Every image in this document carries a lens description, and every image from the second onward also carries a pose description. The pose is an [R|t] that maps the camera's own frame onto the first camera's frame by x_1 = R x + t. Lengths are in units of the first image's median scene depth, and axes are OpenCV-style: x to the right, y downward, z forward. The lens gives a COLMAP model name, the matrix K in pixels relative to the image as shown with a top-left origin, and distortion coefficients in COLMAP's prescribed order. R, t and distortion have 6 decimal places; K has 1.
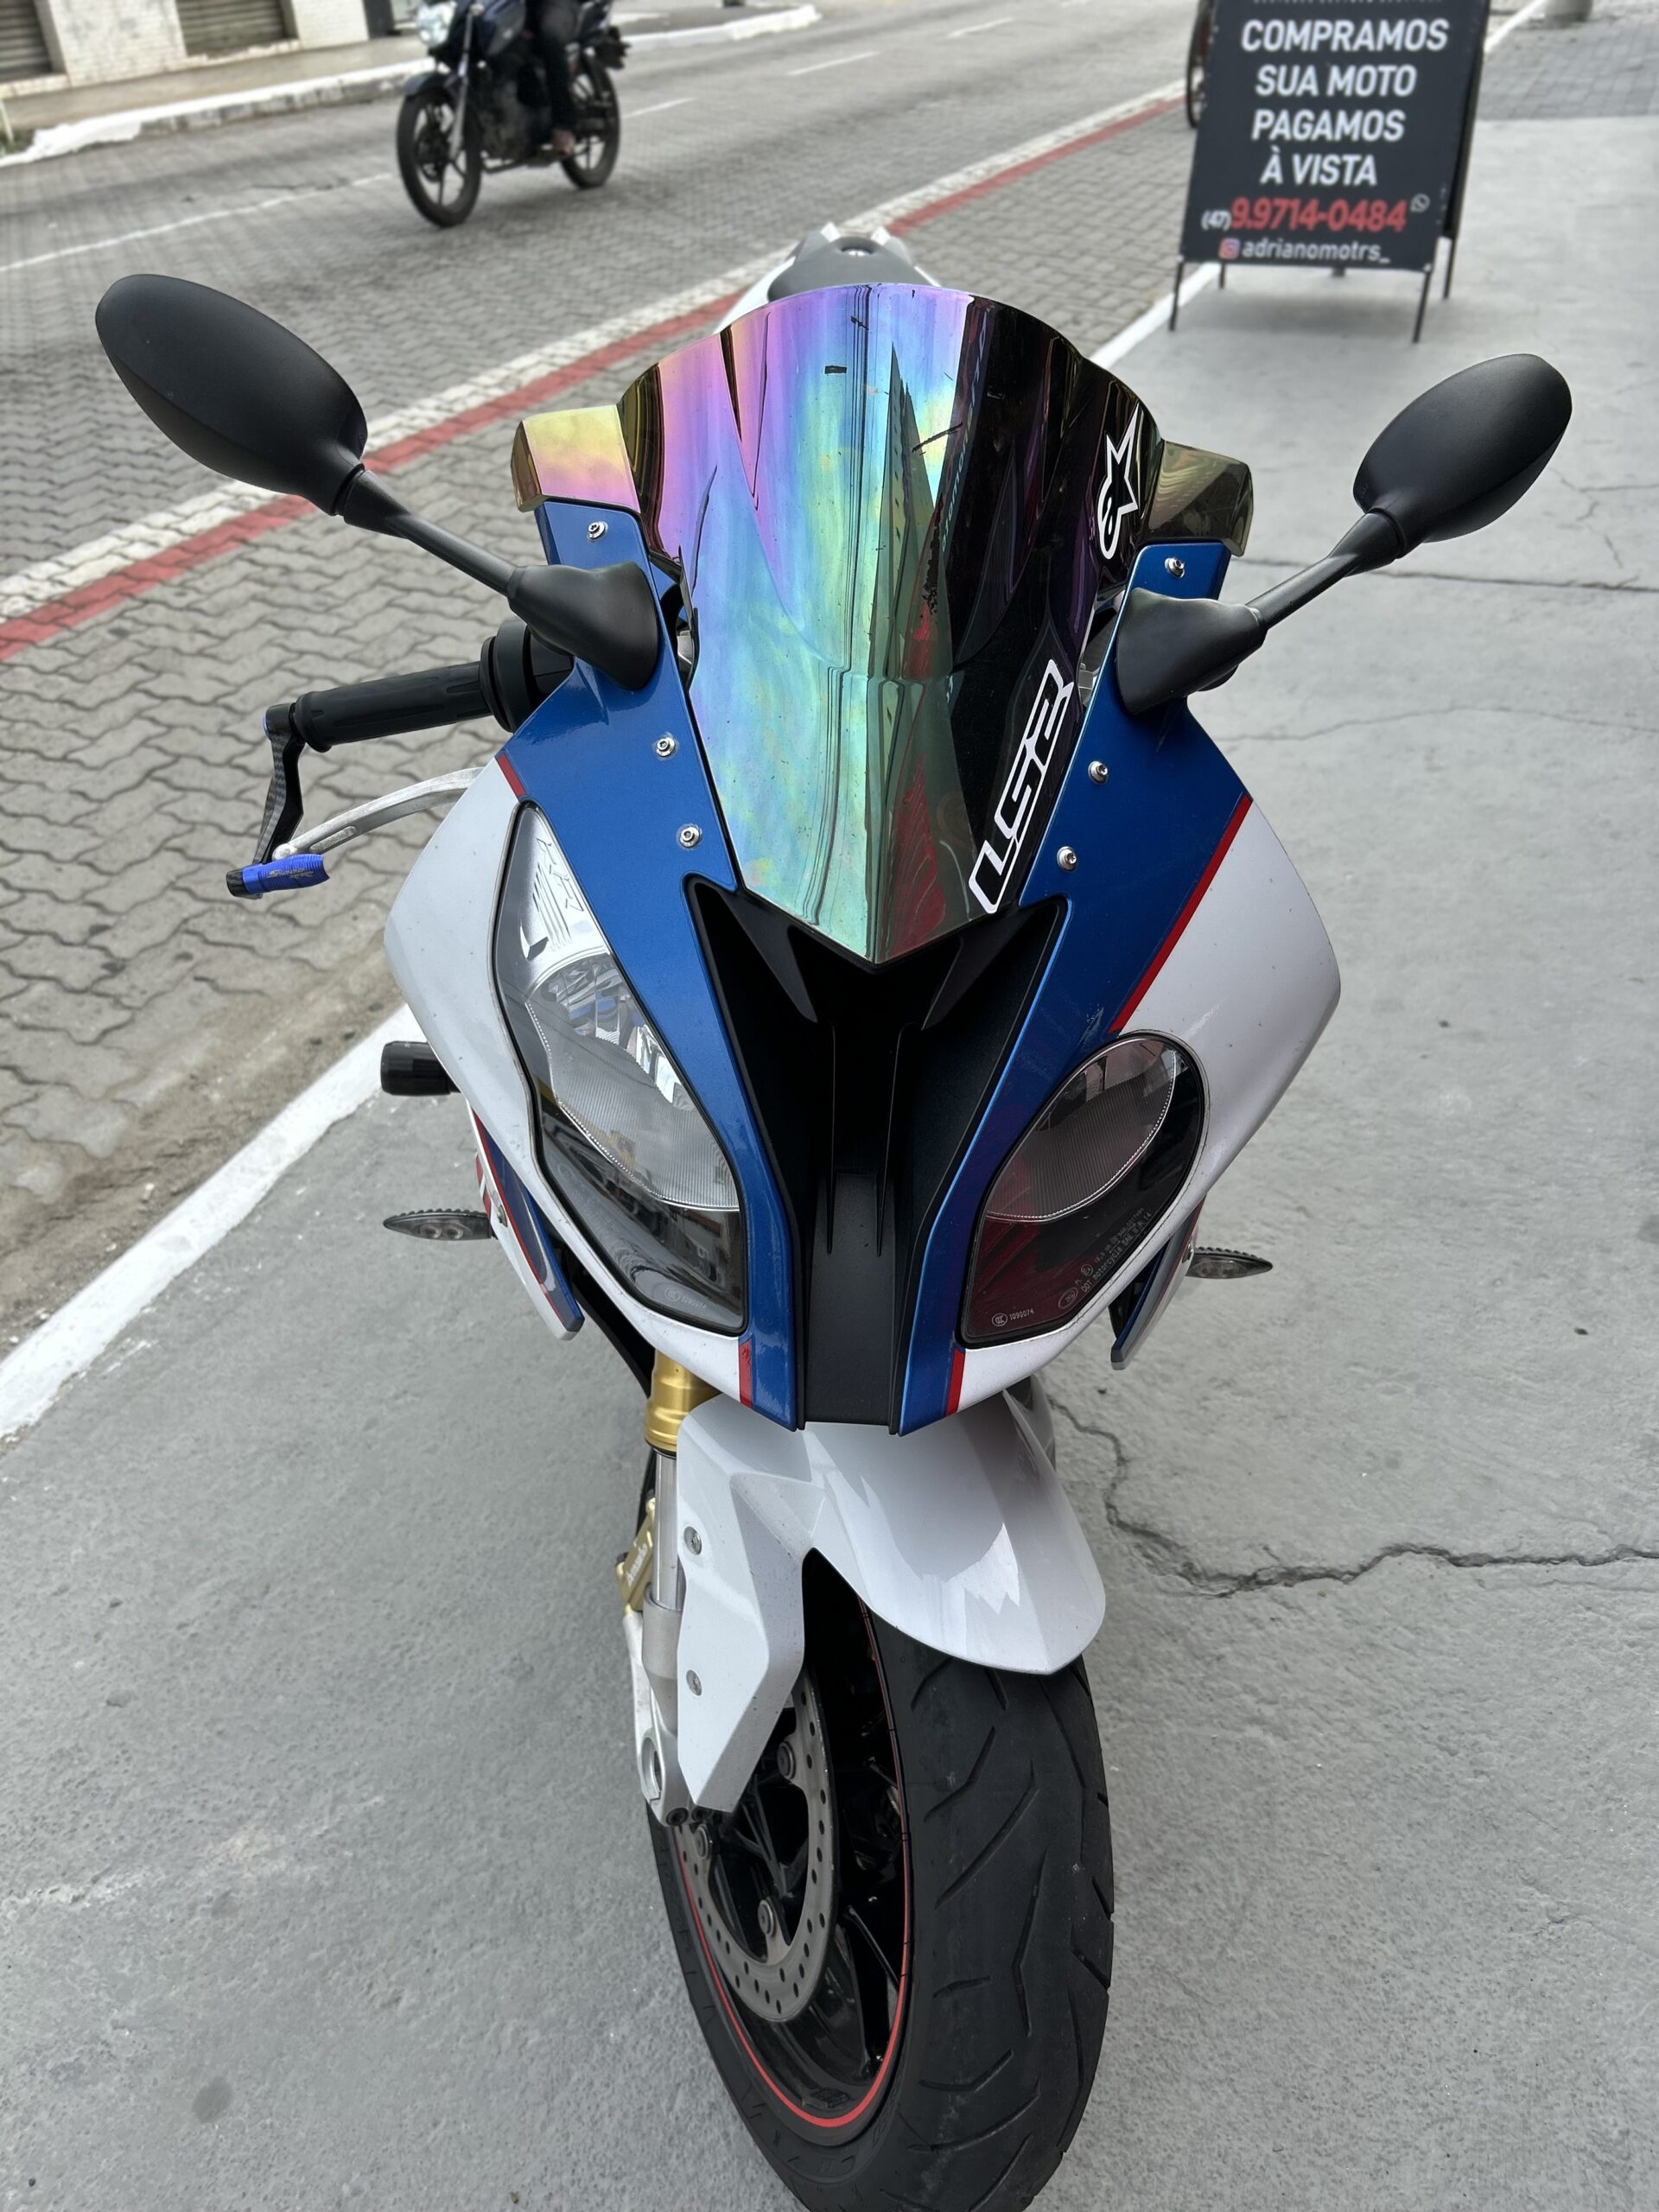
lens RADIAL K [[1662.8, 0, 790.3], [0, 1662.8, 1105.7], [0, 0, 1]] dist [0.038168, -0.042793]
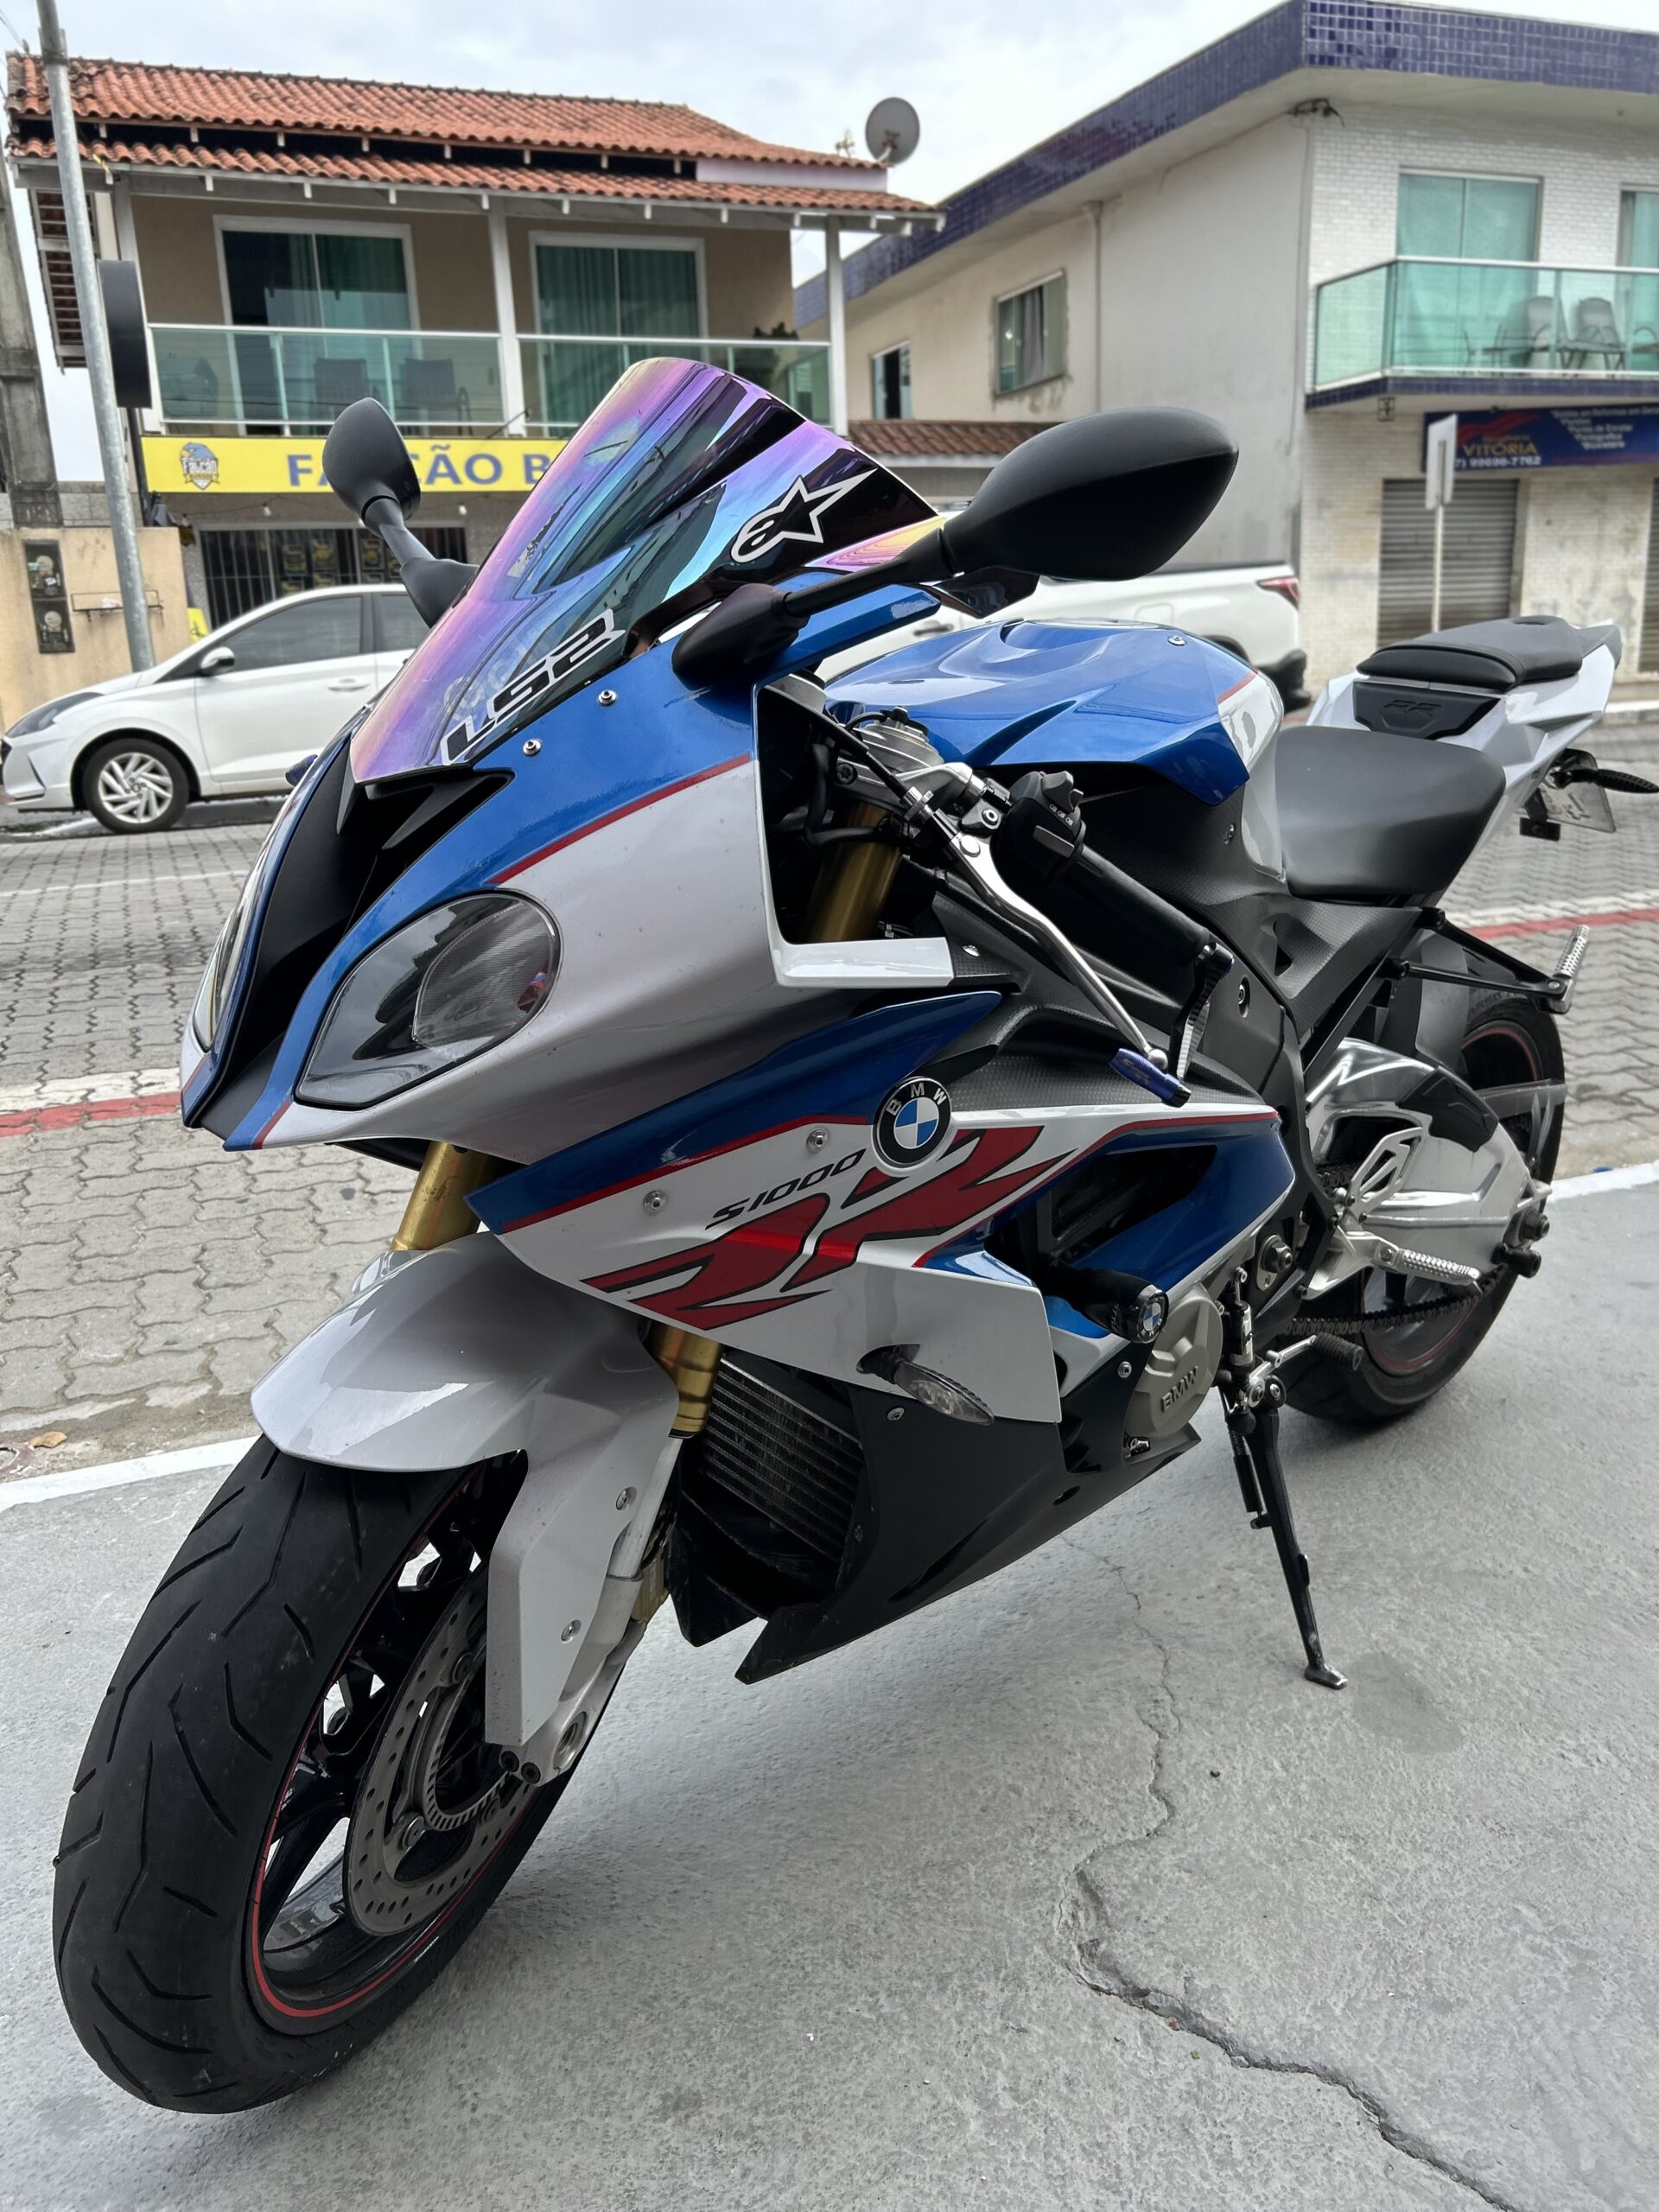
lens RADIAL K [[1662.8, 0, 830.6], [0, 1662.8, 1103.7], [0, 0, 1]] dist [0.038168, -0.042793]
pose [[0.705662, 0.212145, -0.676044, 0.616524], [-0.415217, 0.896944, -0.151943, 0.090137], [0.574140, 0.387925, 0.721025, 0.193676]]
